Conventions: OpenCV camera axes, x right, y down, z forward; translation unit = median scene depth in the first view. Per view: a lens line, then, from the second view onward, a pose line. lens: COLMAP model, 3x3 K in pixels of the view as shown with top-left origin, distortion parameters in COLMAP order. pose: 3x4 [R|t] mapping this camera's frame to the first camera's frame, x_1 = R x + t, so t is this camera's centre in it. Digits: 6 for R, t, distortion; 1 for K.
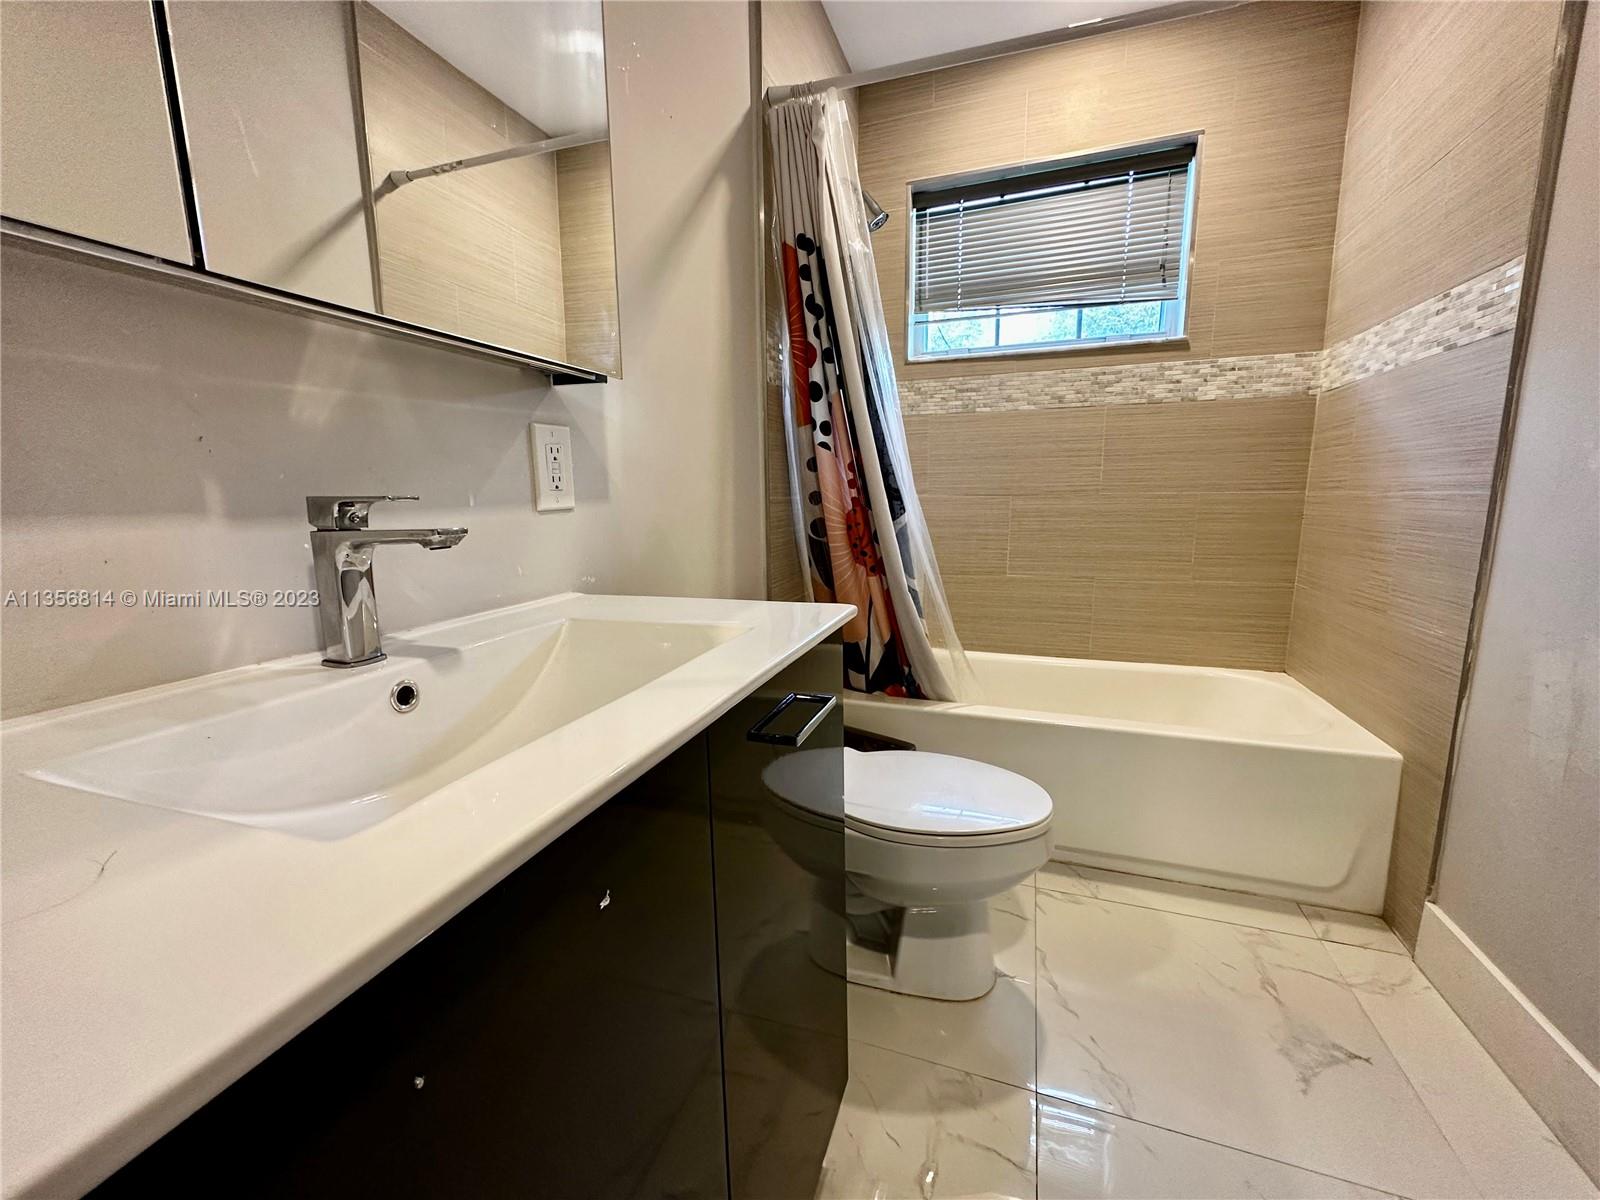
lens RADIAL K [[635.3, 0, 800.3], [0, 635.3, 597.4], [0, 0, 1]] dist [-0.000417, 0.000312]
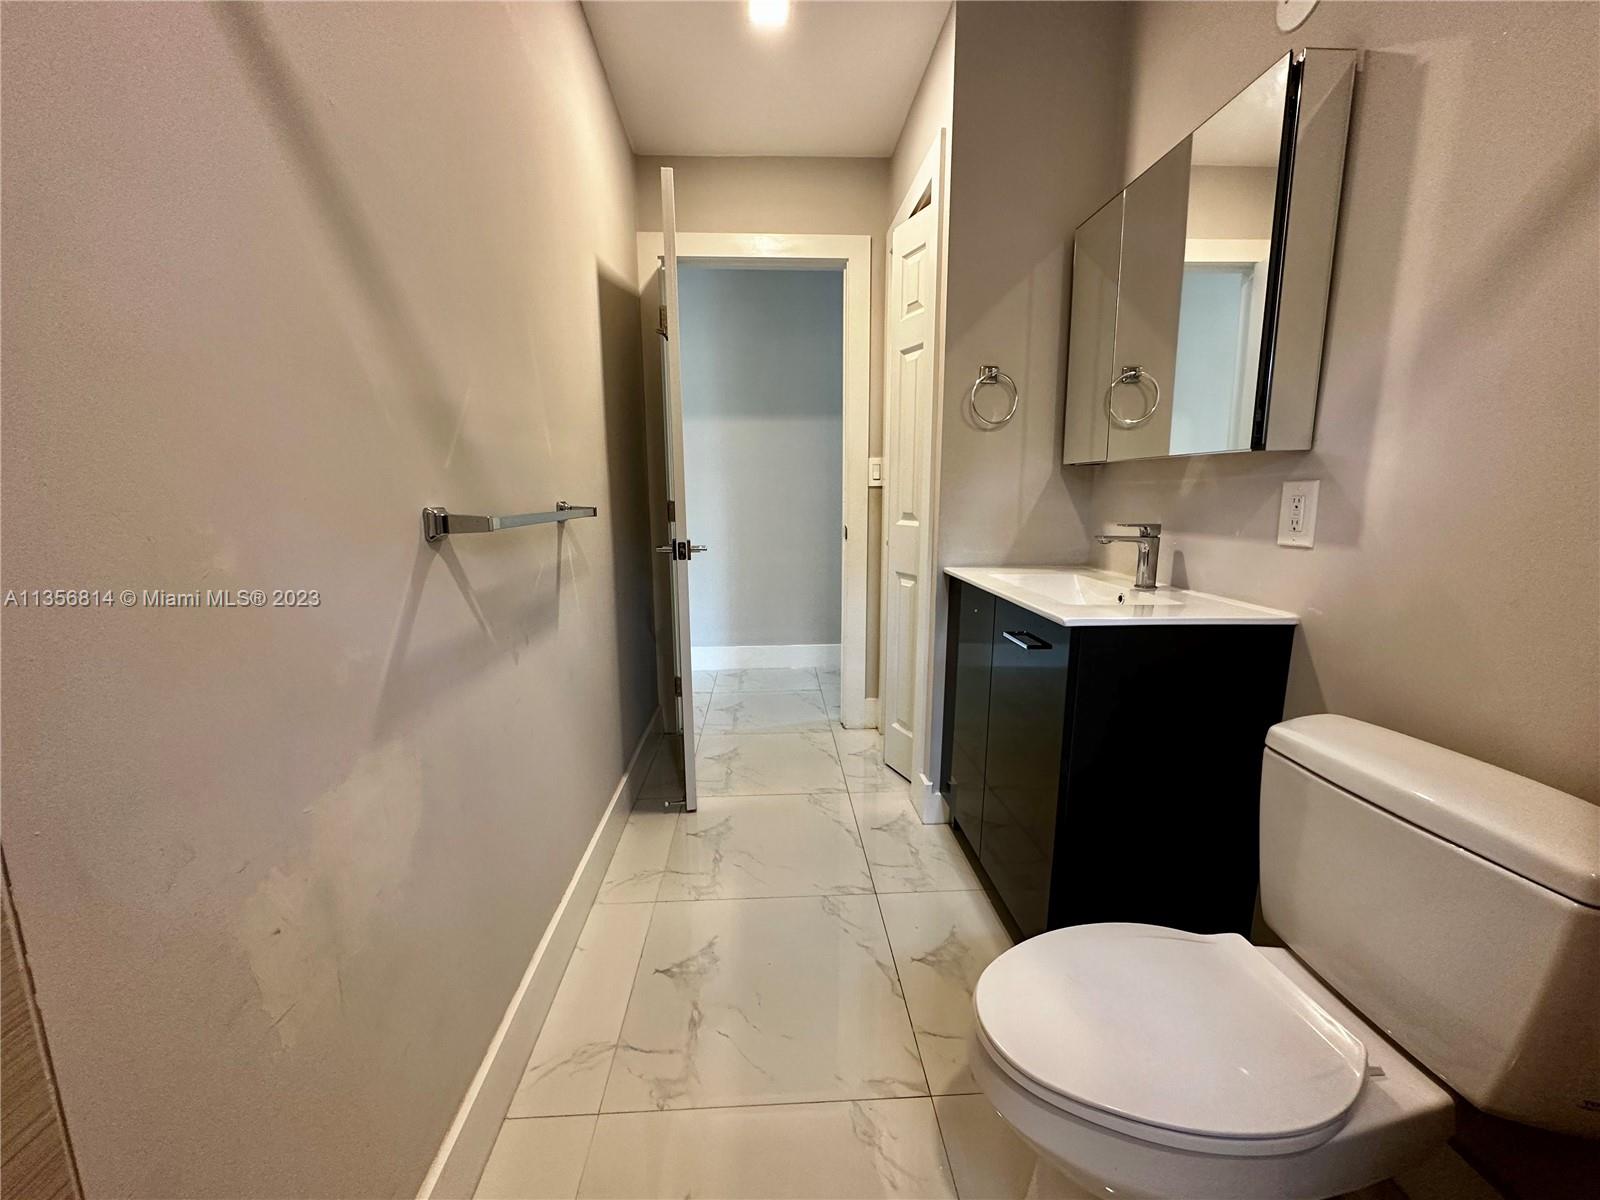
lens RADIAL K [[635.3, 0, 800.3], [0, 635.3, 597.4], [0, 0, 1]] dist [-0.000417, 0.000312]
pose [[-0.922340, 0.082004, -0.377578, 1.217897], [-0.047477, 0.945759, 0.321381, -0.481100], [0.383452, 0.314348, -0.868418, 2.096134]]
